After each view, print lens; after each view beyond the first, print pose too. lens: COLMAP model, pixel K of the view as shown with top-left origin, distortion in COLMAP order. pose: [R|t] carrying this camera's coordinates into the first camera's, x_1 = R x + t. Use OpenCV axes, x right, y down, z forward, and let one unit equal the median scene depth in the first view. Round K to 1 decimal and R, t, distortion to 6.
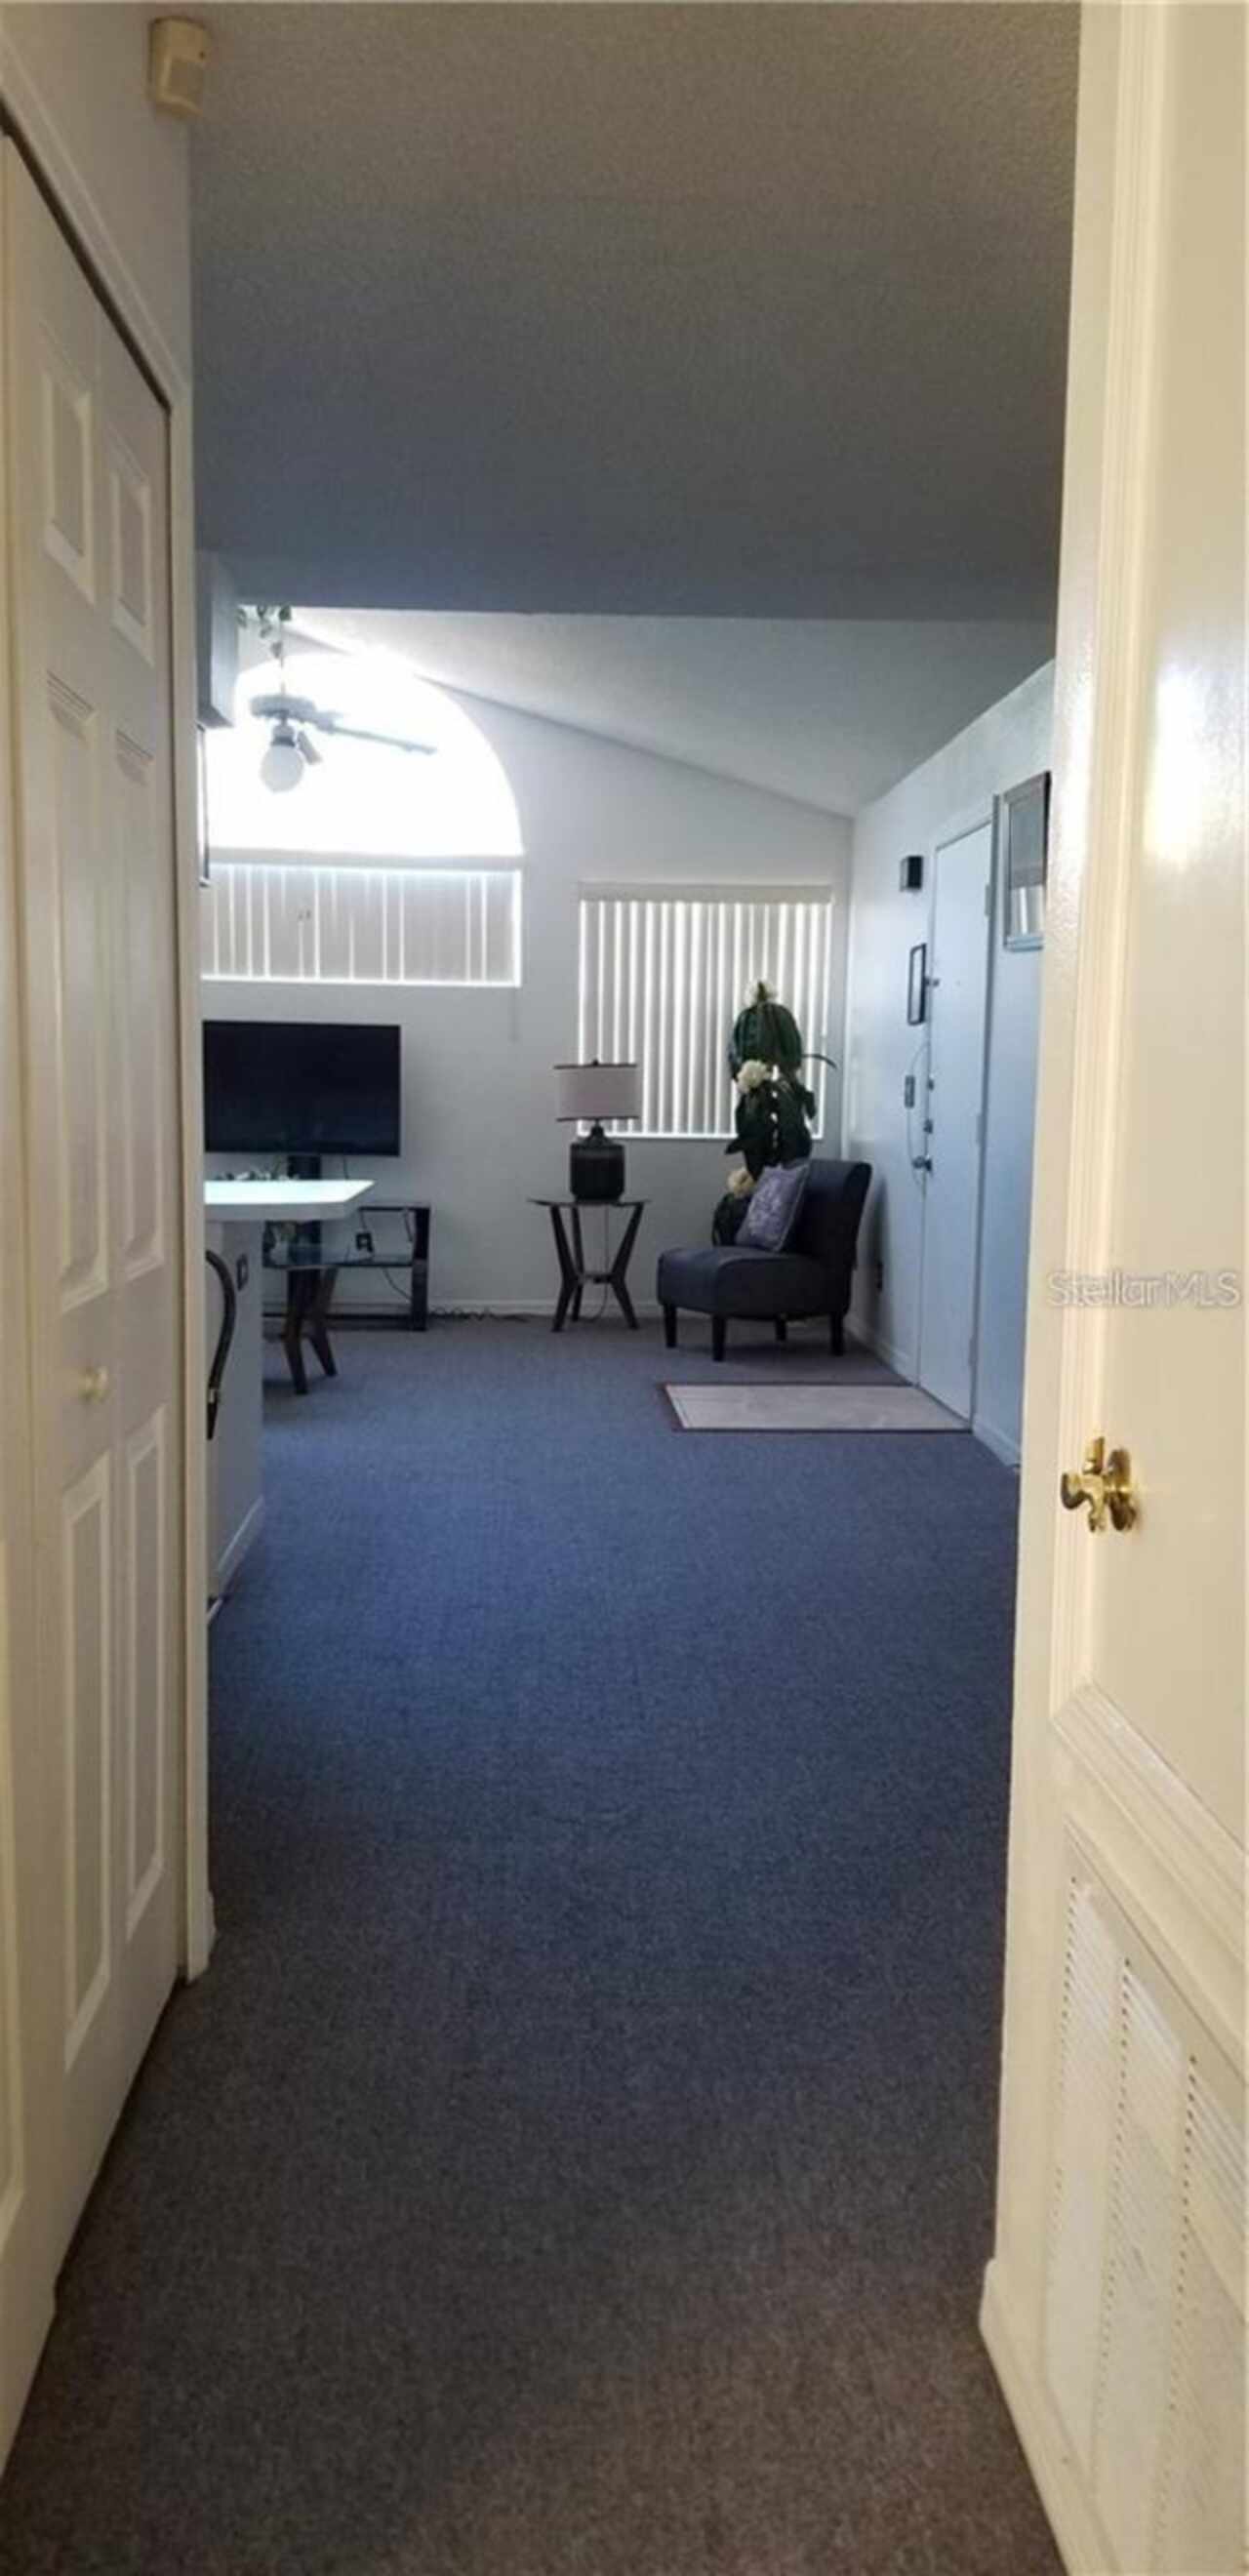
lens RADIAL K [[2075.1, 0, 624.5], [0, 2075.1, 1288.0], [0, 0, 1]] dist [0.069354, -0.096159]
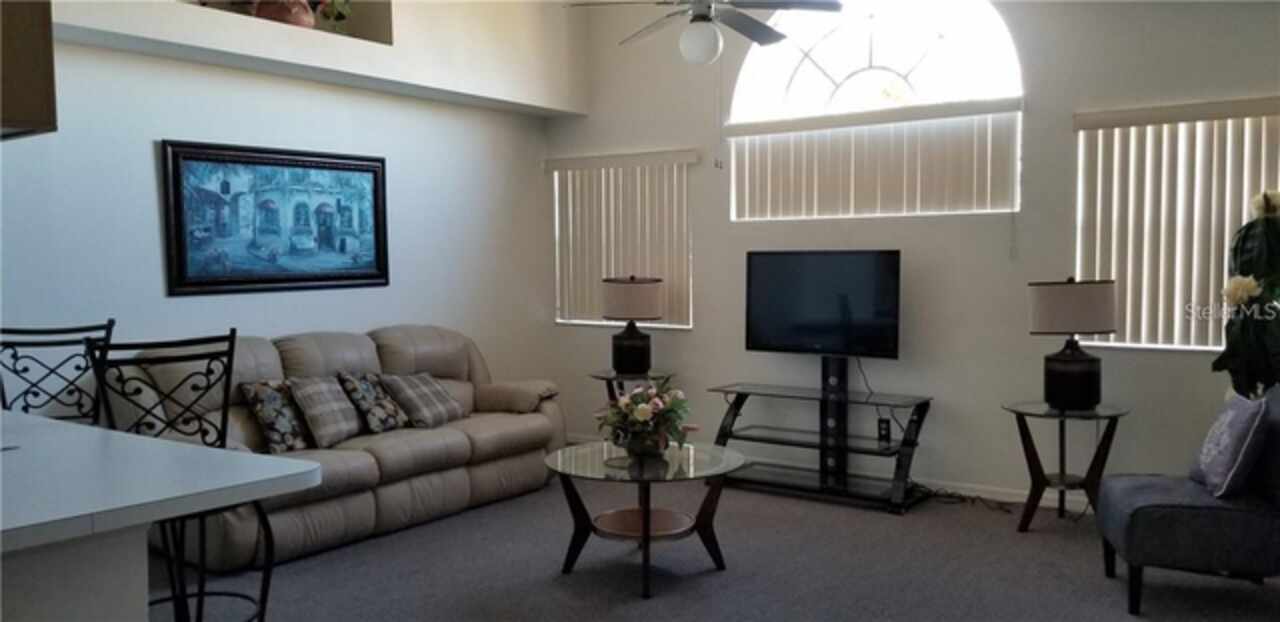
lens RADIAL K [[1031.1, 0, 640.0], [0, 1031.1, 311.0], [0, 0, 1]] dist [0.069354, -0.096159]
pose [[0.777115, 0.009235, -0.629291, 0.148278], [-0.025180, 0.999548, -0.016427, -0.076772], [0.628855, 0.028611, 0.776996, 0.432613]]
